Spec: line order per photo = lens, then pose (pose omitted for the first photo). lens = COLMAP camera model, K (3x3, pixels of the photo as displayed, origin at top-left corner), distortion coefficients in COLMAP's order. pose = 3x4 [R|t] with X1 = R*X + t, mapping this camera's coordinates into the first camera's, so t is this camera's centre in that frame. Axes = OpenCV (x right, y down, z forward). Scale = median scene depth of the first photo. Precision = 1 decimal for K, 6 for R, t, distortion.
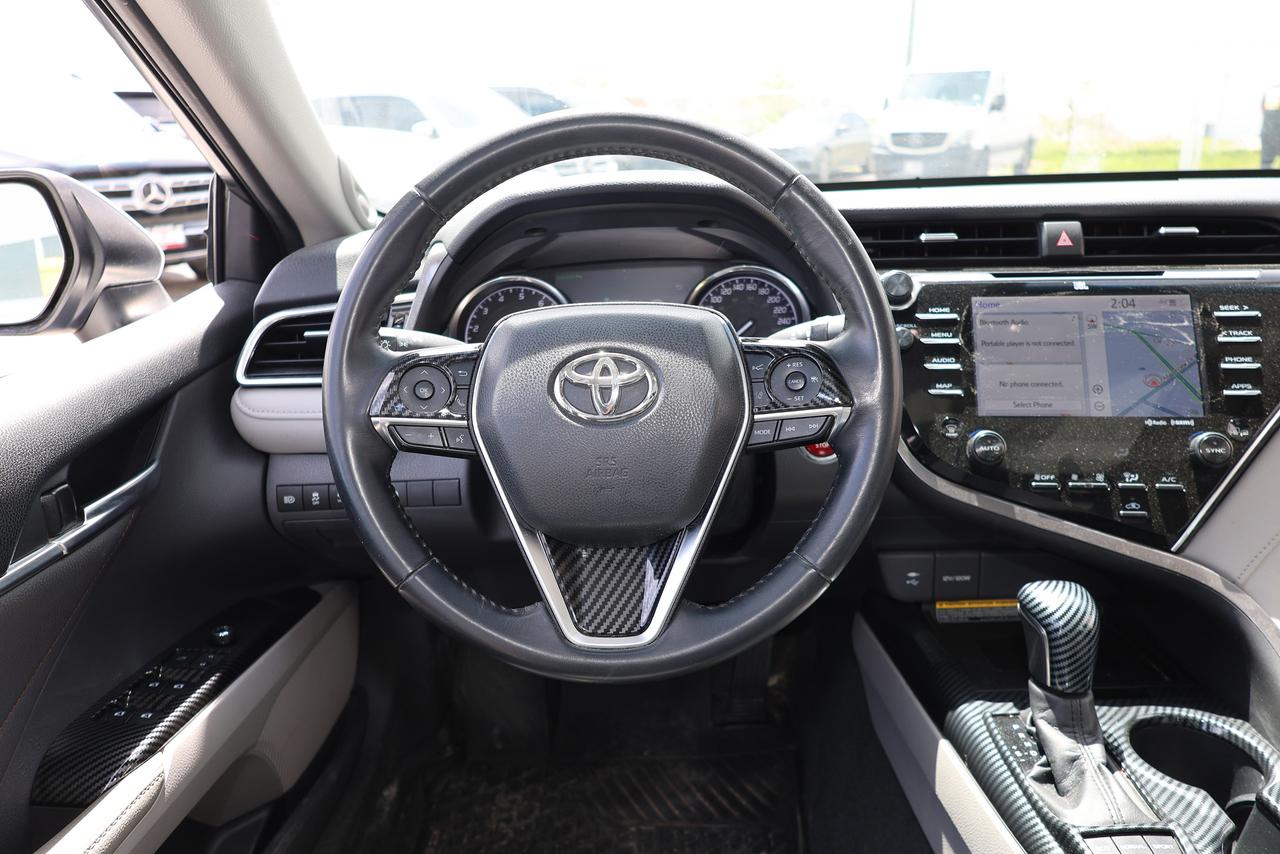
lens RADIAL K [[887.3, 0, 640.0], [0, 887.3, 427.0], [0, 0, 1]] dist [-0.018185, 0.017107]
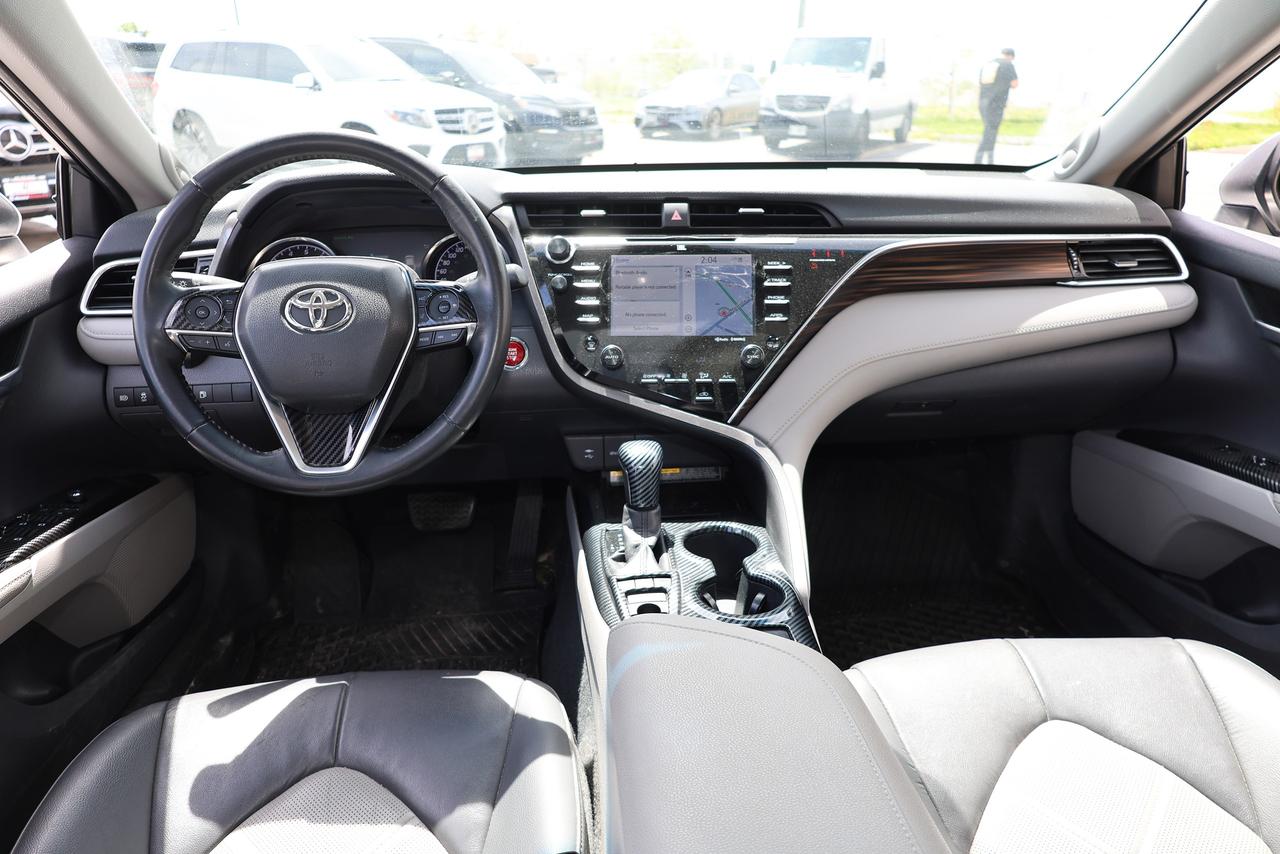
lens RADIAL K [[887.3, 0, 640.0], [0, 887.3, 427.0], [0, 0, 1]] dist [-0.018185, 0.017107]
pose [[0.994367, -0.011199, 0.105398, 0.272237], [0.006313, 0.998895, 0.046581, 0.070546], [-0.105804, -0.045653, 0.993339, -0.481461]]
